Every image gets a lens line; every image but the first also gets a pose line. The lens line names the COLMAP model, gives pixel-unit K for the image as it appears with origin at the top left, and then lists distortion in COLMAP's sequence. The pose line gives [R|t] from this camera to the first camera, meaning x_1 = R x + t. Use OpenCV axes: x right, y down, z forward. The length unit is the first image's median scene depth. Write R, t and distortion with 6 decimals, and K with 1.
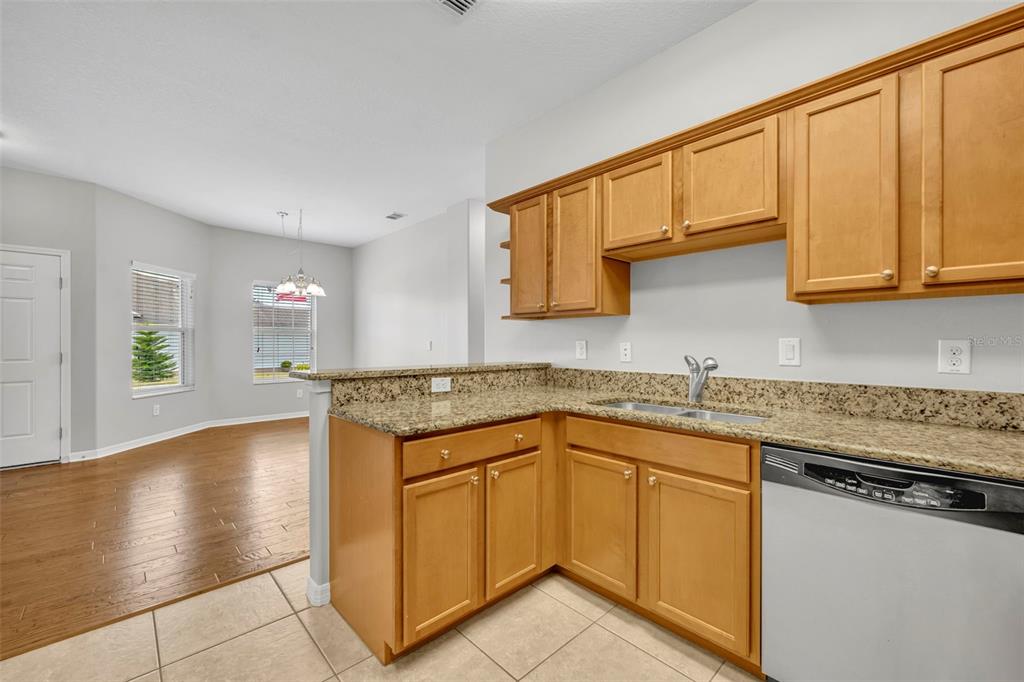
lens RADIAL K [[418.0, 0, 512.0], [0, 418.0, 341.0], [0, 0, 1]] dist [0.000032, 0.000533]
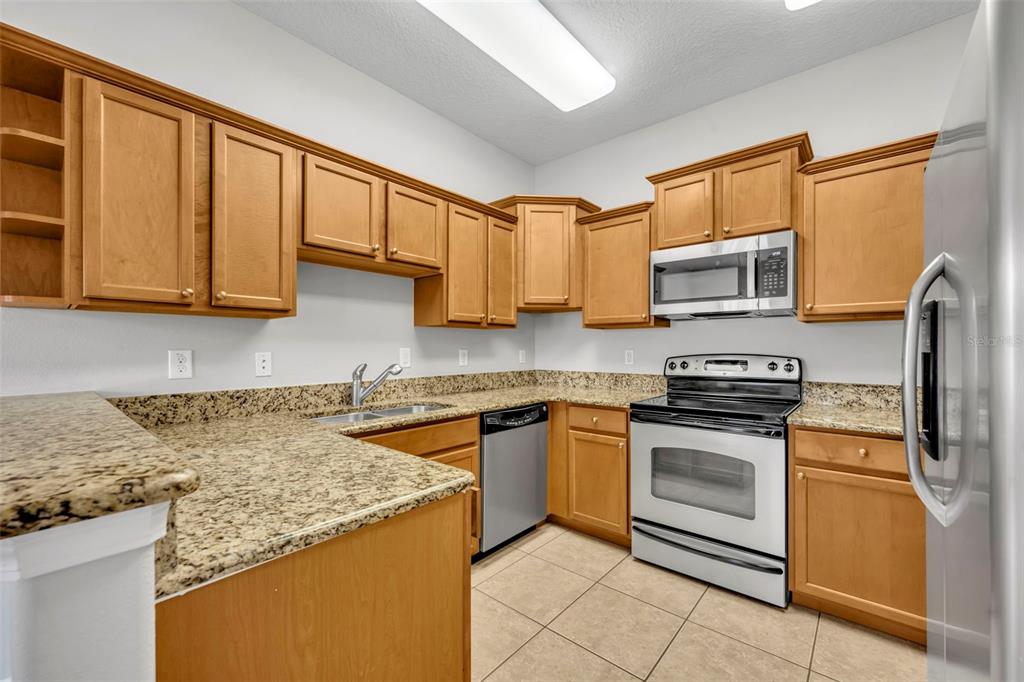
lens RADIAL K [[408.0, 0, 513.0], [0, 408.0, 347.6], [0, 0, 1]] dist [-0.000925, 0.000039]
pose [[-0.100528, 0.005217, 0.994921, -0.699548], [0.001240, 0.999986, -0.005118, -0.001402], [-0.994933, 0.000719, -0.100533, 0.730642]]
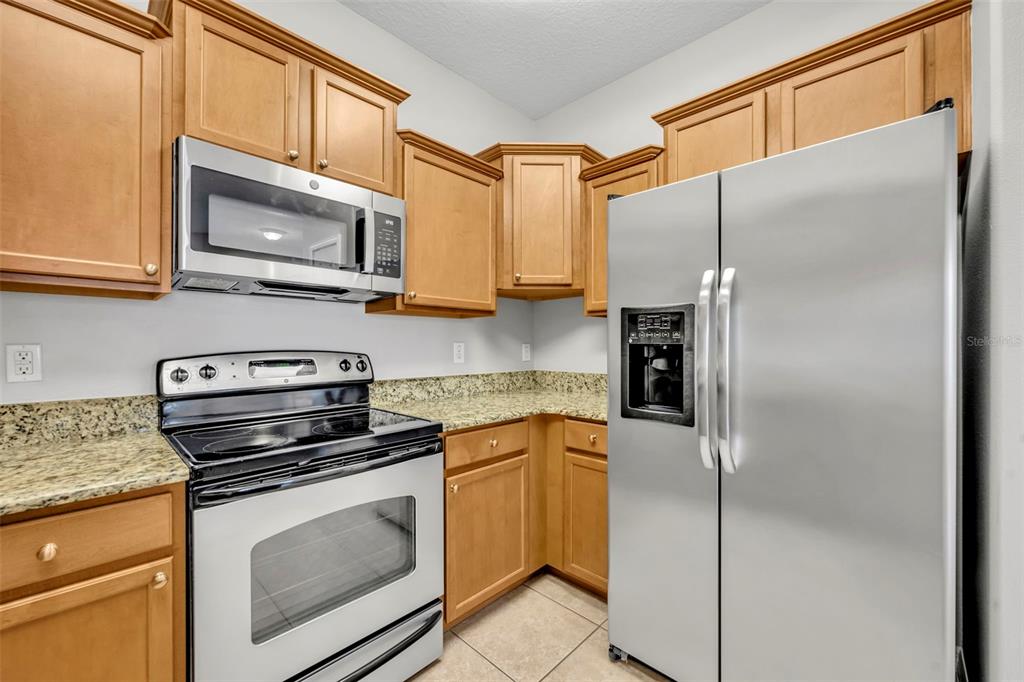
lens RADIAL K [[406.1, 0, 509.2], [0, 406.1, 343.7], [0, 0, 1]] dist [-0.000688, 0.000015]
pose [[-0.998800, 0.001938, -0.048946, 0.071154], [0.002076, 0.999994, -0.002774, 0.002367], [0.048941, -0.002872, -0.998798, 0.791009]]
